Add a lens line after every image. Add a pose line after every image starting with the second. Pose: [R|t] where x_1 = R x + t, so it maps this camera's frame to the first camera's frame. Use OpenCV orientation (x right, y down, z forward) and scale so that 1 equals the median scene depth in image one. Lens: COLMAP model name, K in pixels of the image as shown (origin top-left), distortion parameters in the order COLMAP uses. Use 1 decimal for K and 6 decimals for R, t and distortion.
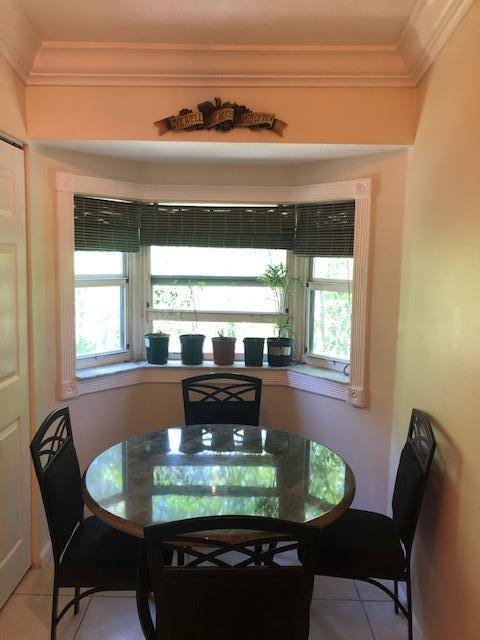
lens RADIAL K [[506.6, 0, 240.0], [0, 506.6, 320.0], [0, 0, 1]] dist [0.076787, -0.109193]
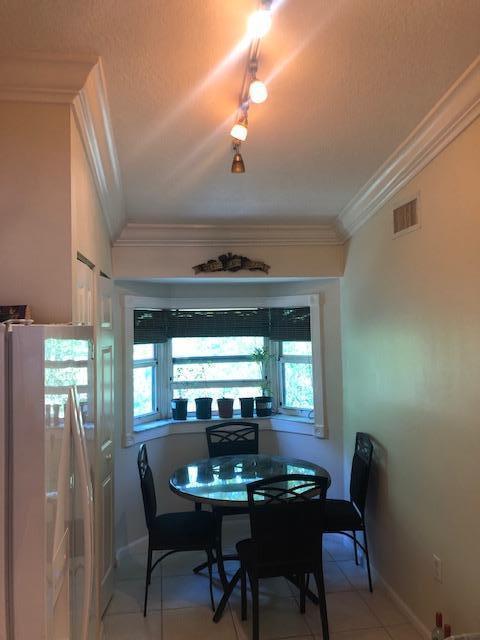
lens RADIAL K [[506.6, 0, 240.0], [0, 506.6, 320.0], [0, 0, 1]] dist [0.076787, -0.109193]
pose [[0.987072, -0.032623, 0.156924, -0.228479], [0.053516, 0.989960, -0.130825, 0.004465], [-0.151081, 0.137532, 0.978907, -0.495671]]
